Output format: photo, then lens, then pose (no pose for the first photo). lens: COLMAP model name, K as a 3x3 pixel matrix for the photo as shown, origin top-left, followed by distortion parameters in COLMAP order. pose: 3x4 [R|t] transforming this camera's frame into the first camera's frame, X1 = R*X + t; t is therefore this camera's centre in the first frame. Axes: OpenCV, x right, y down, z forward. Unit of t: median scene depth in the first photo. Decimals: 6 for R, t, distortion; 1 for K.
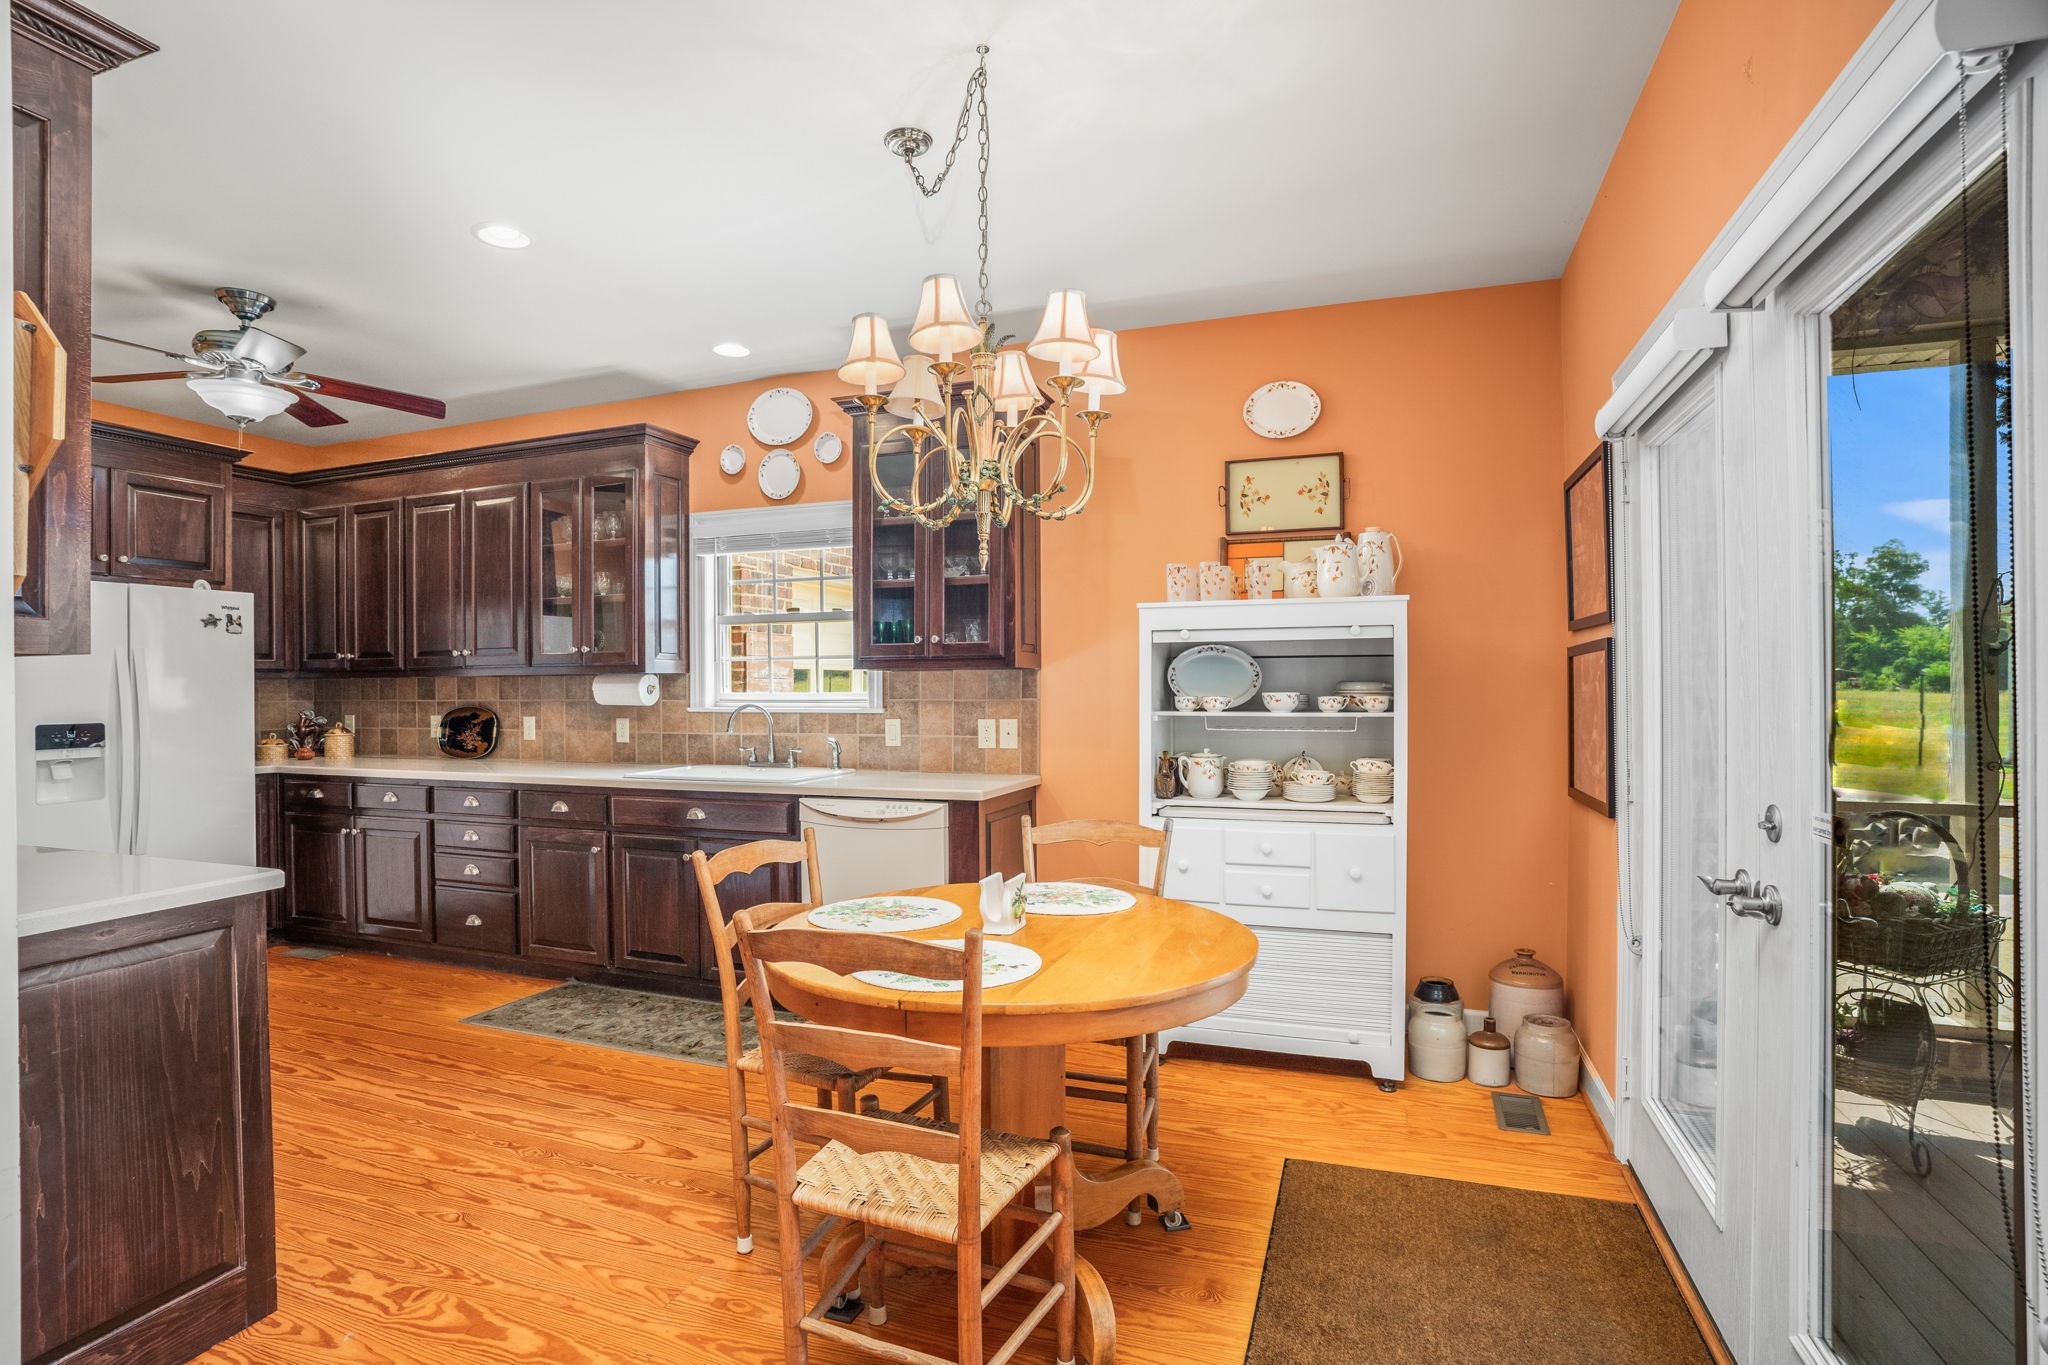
lens RADIAL K [[989.1, 0, 1012.7], [0, 989.1, 698.8], [0, 0, 1]] dist [-0.070645, 0.026518]
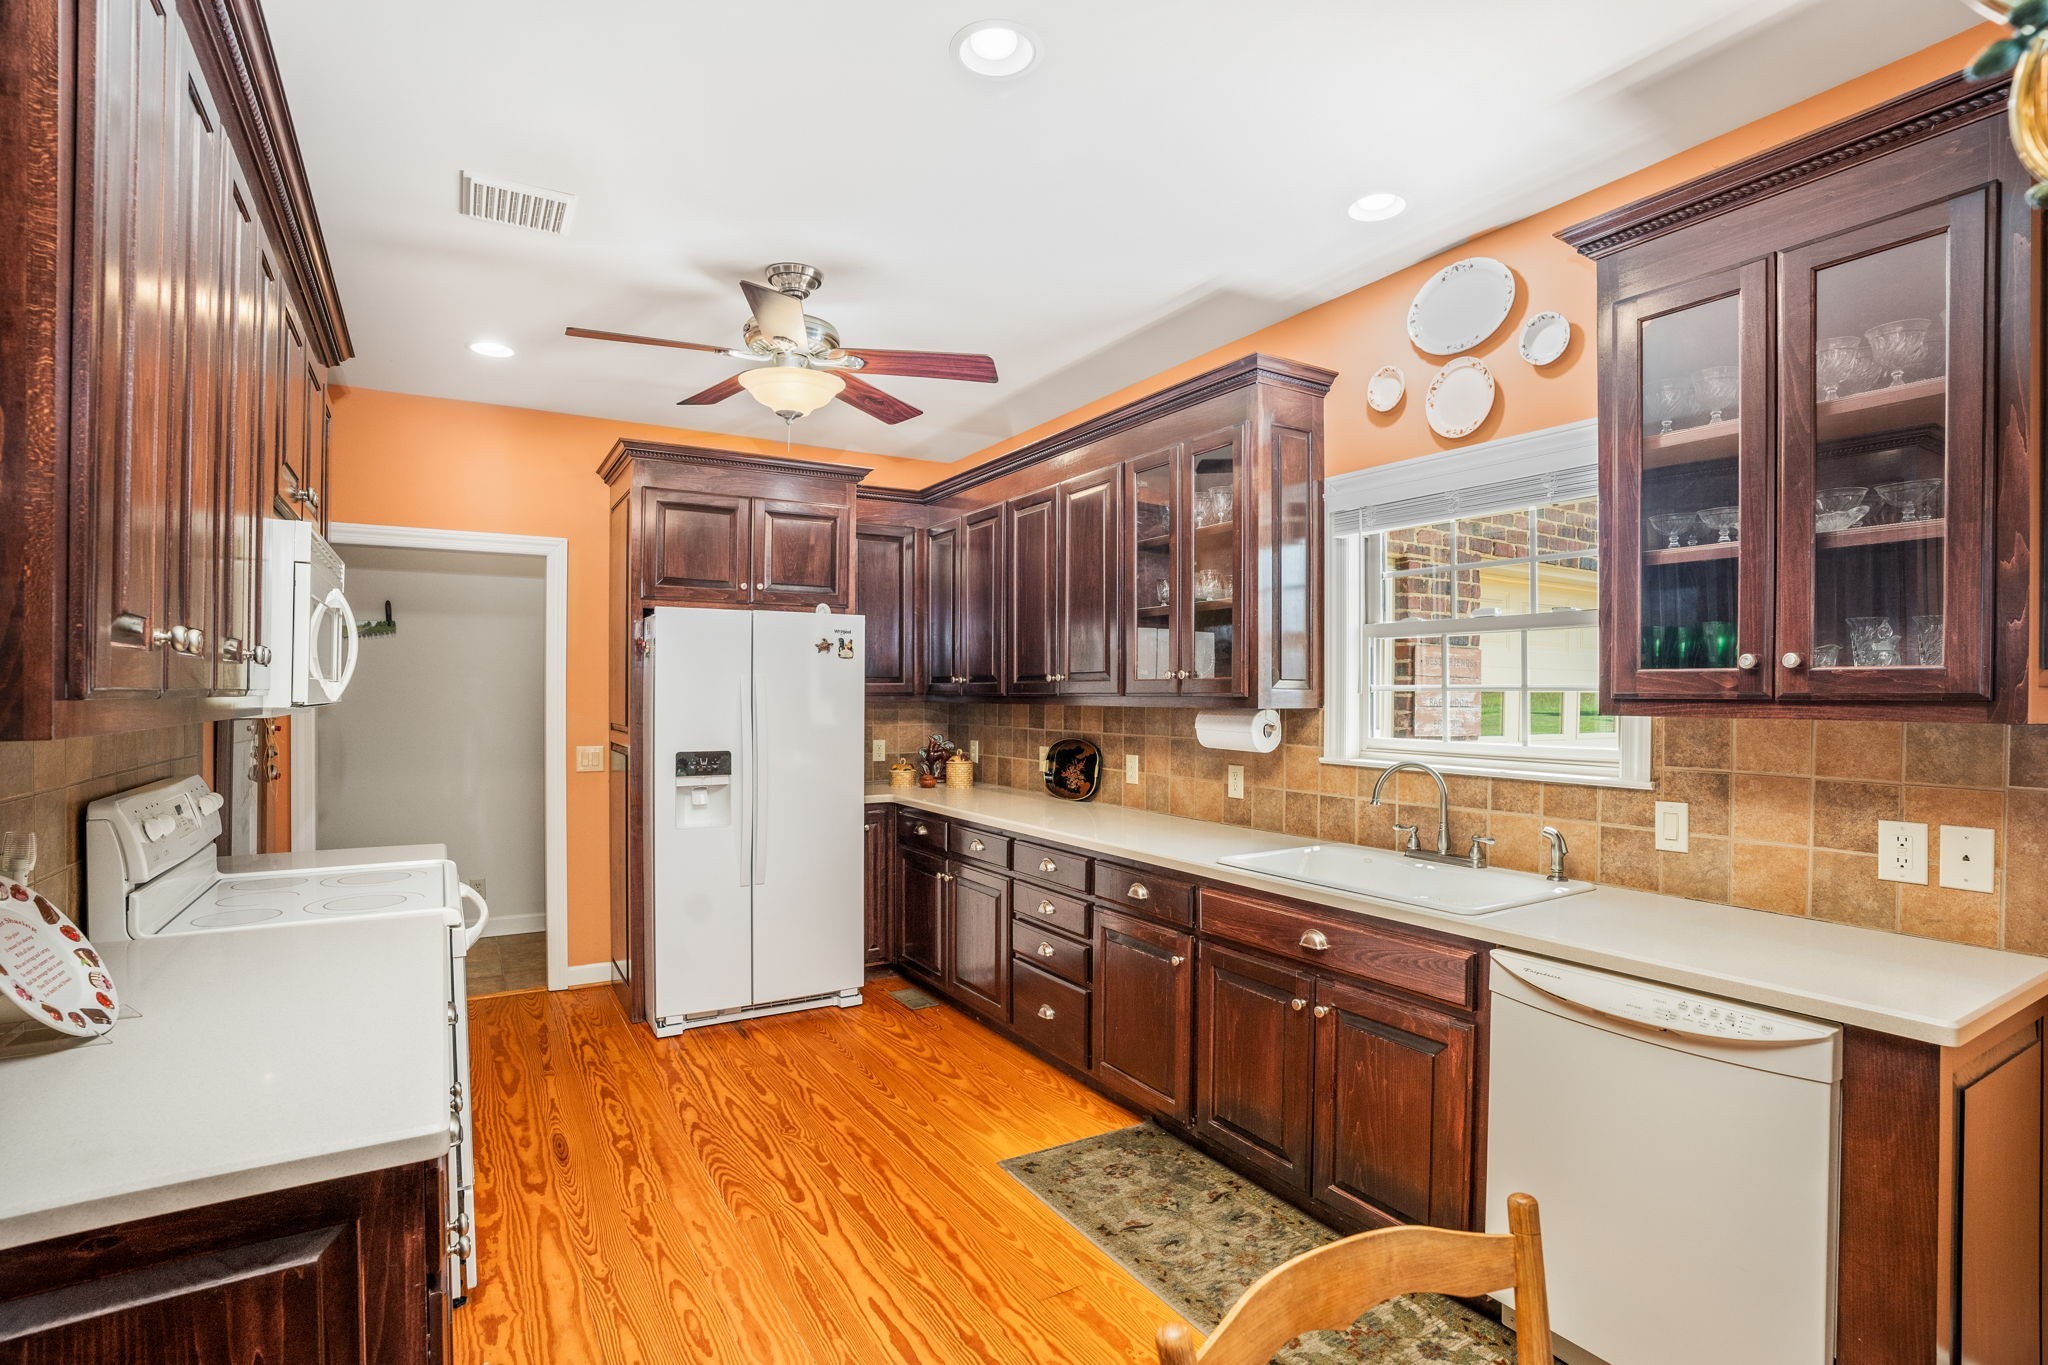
lens RADIAL K [[989.1, 0, 1012.7], [0, 989.1, 698.8], [0, 0, 1]] dist [-0.070645, 0.026518]
pose [[0.786610, 0.011337, -0.617345, -0.074983], [-0.016958, 0.999851, -0.003246, -0.027667], [0.617217, 0.013022, 0.786685, 0.326816]]
